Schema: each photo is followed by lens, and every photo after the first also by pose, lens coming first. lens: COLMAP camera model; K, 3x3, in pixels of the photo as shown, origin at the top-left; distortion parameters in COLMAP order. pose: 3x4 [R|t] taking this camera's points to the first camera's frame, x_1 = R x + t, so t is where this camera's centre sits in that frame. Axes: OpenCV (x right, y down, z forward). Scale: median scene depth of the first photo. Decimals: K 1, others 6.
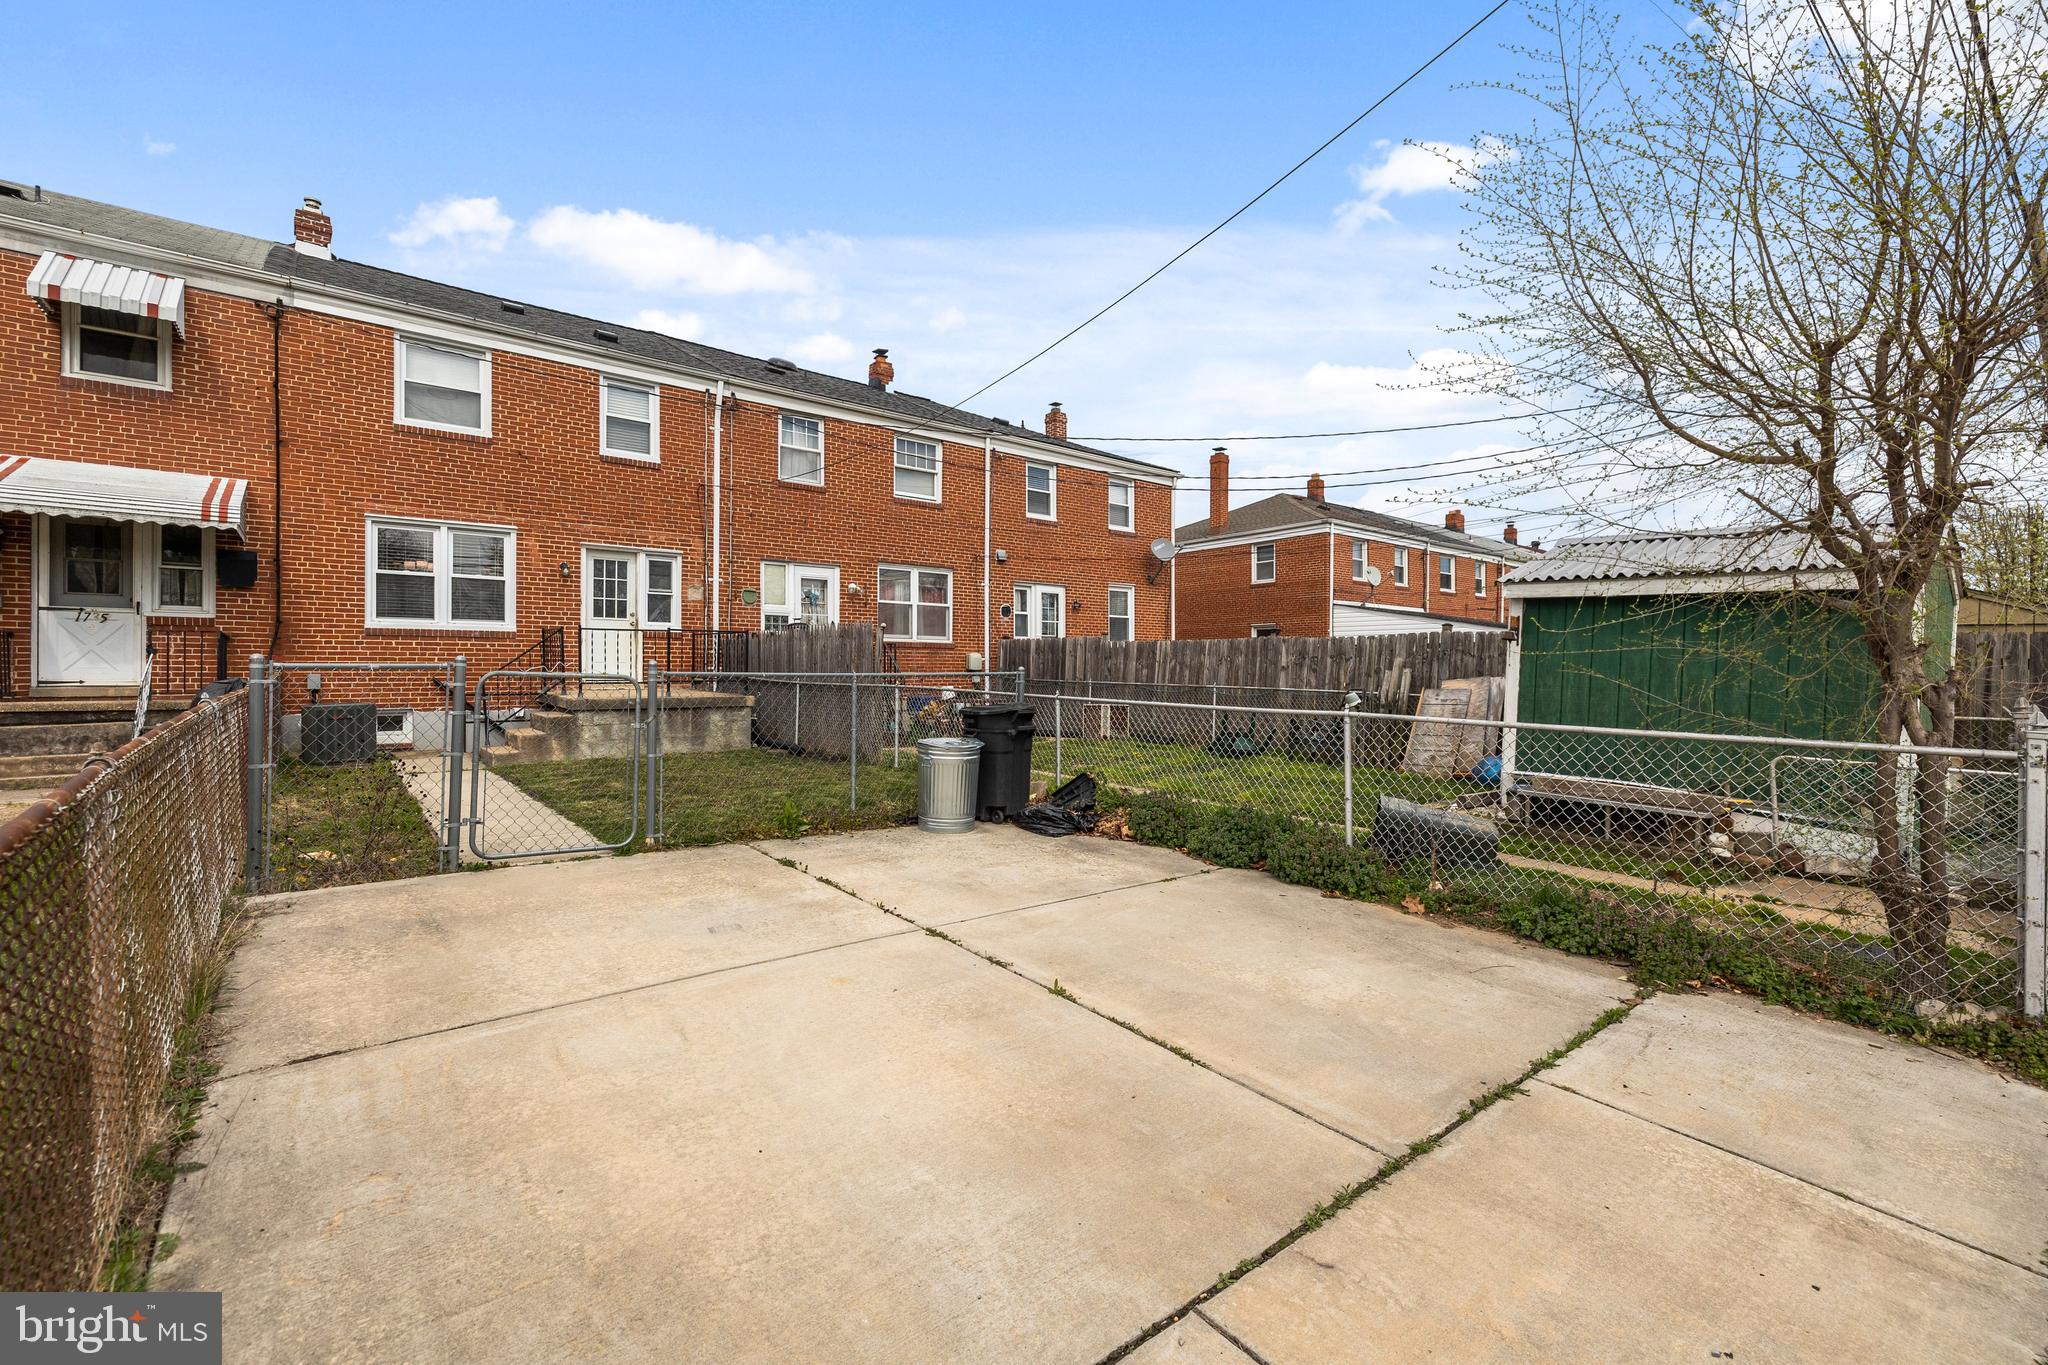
lens RADIAL K [[885.4, 0, 1022.8], [0, 885.4, 666.9], [0, 0, 1]] dist [0.002585, 0.000649]
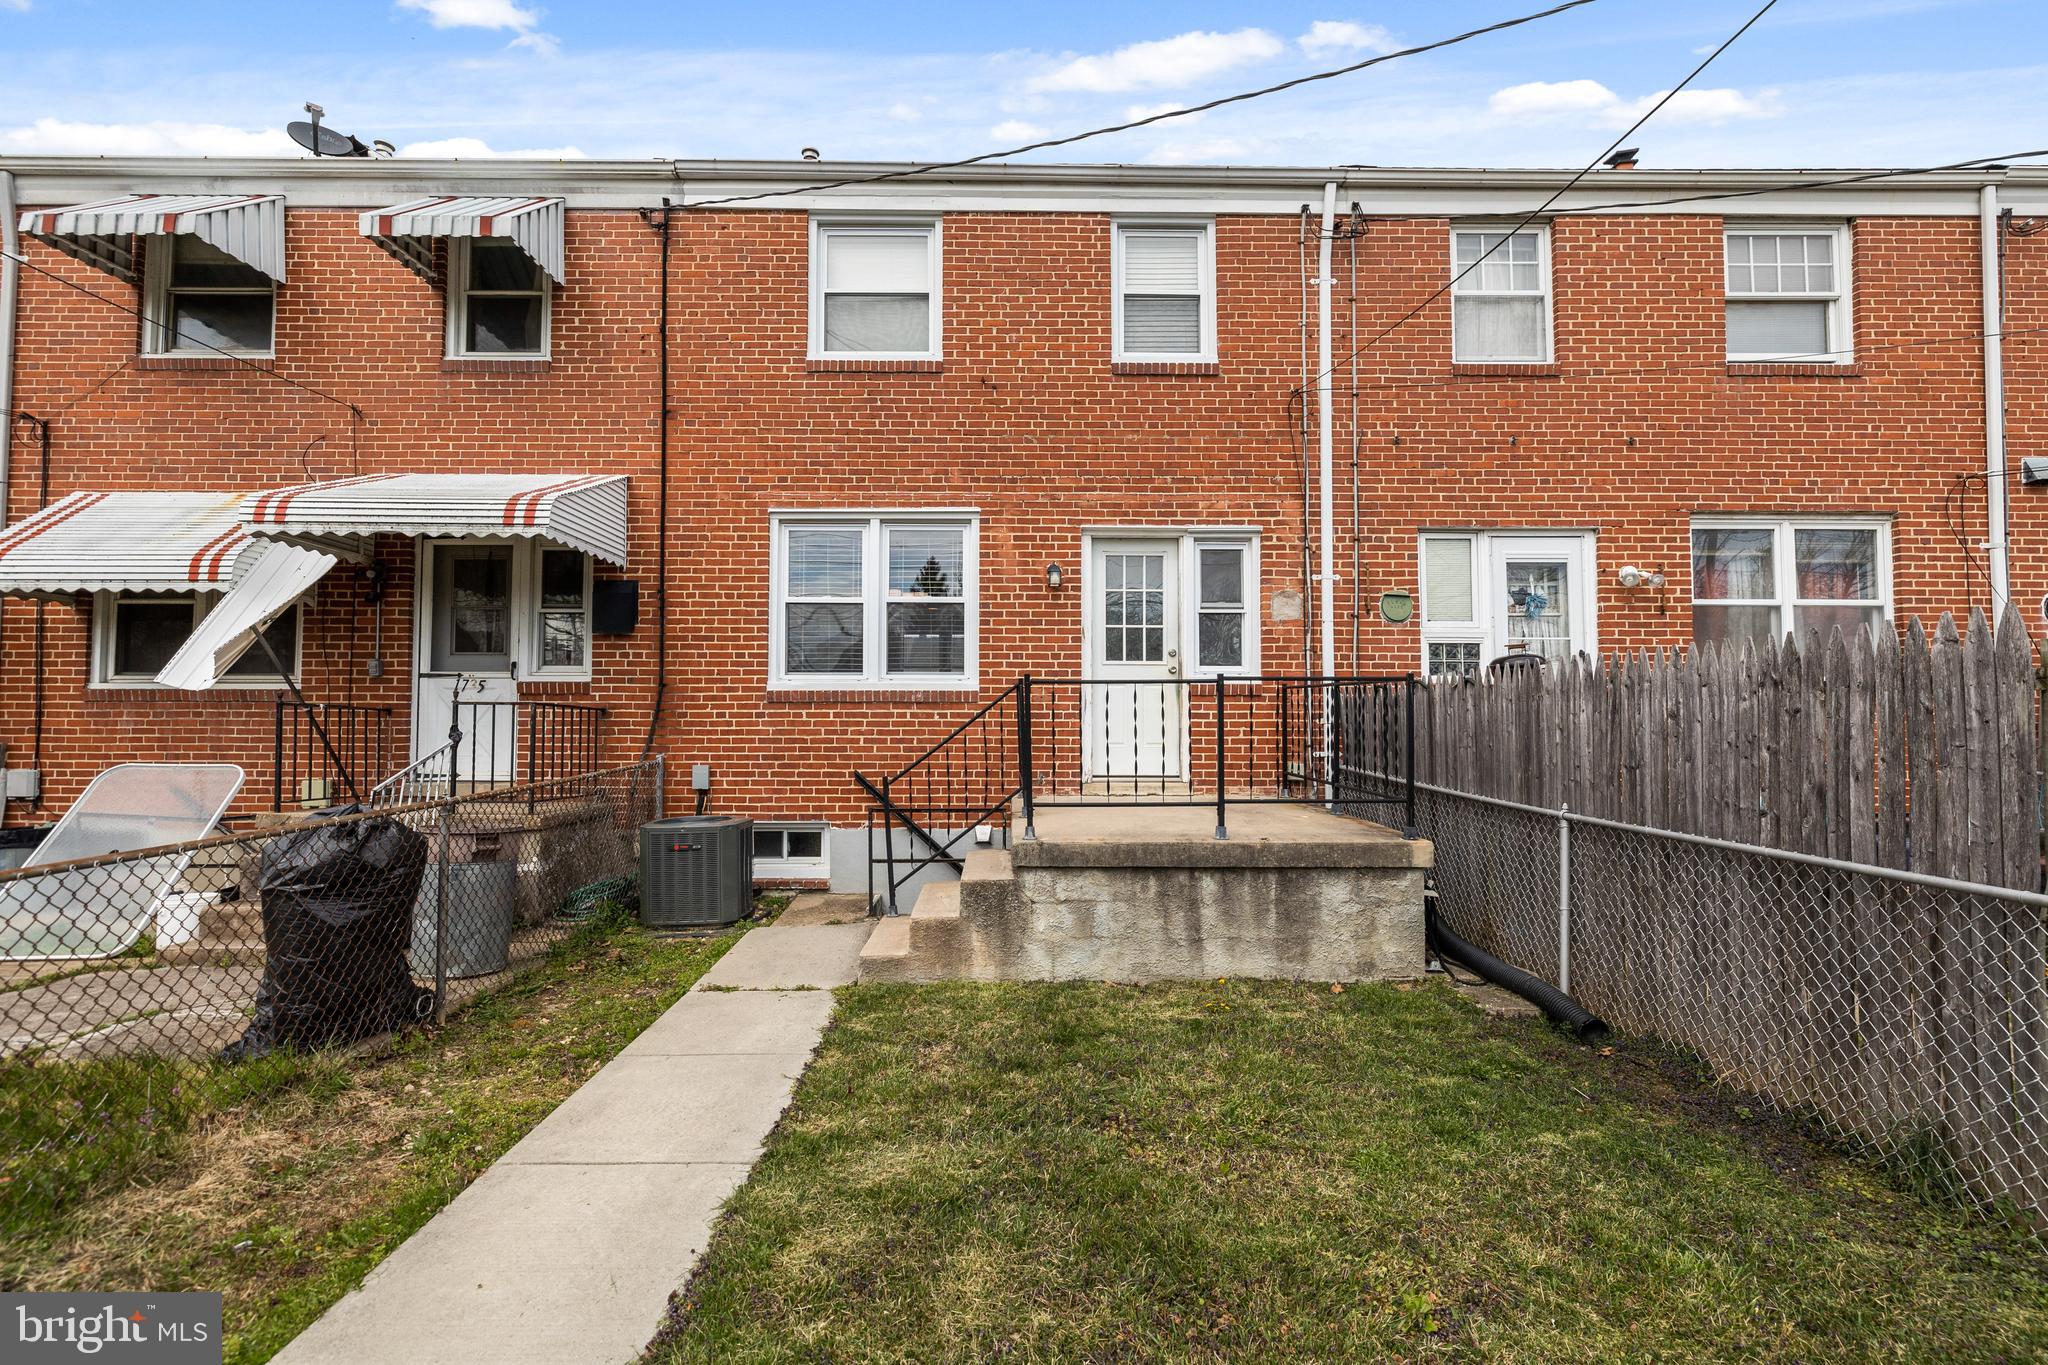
lens RADIAL K [[881.1, 0, 1024.0], [0, 881.1, 682.5], [0, 0, 1]] dist [0.004826, 0.000264]
pose [[0.788880, -0.027612, -0.613927, -0.203732], [0.004182, 0.999208, -0.039566, -0.022793], [0.614533, 0.028645, 0.788371, 0.578186]]
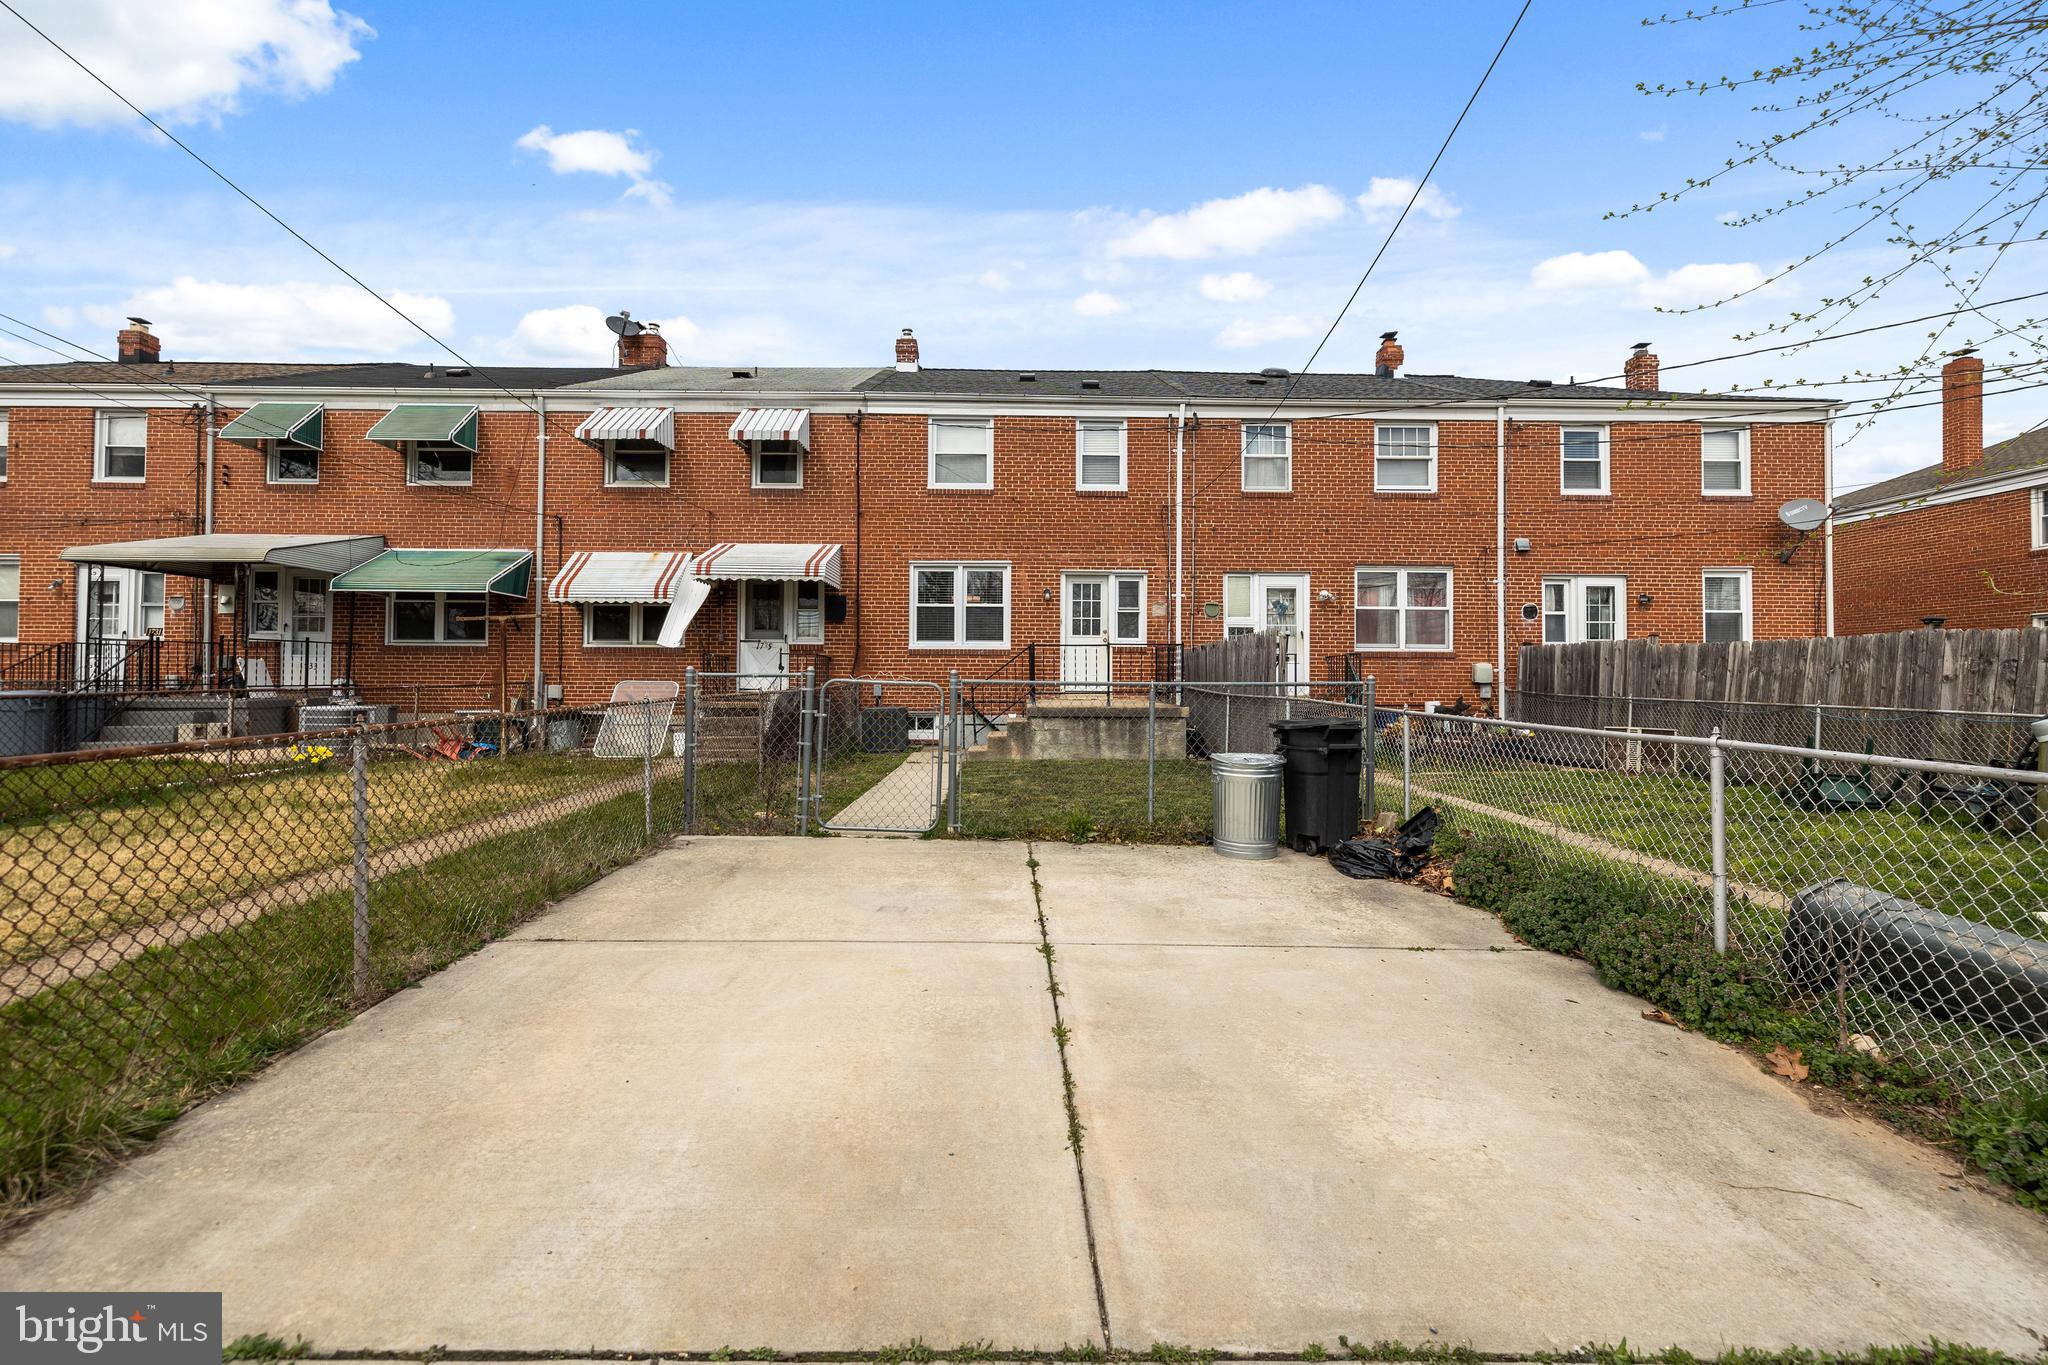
lens RADIAL K [[885.4, 0, 1022.8], [0, 885.4, 666.9], [0, 0, 1]] dist [0.002585, 0.000649]
pose [[0.780393, -0.010875, -0.625195, 0.182612], [-0.000383, 0.999840, -0.017871, 0.004745], [0.625289, 0.014186, 0.780264, 0.088101]]
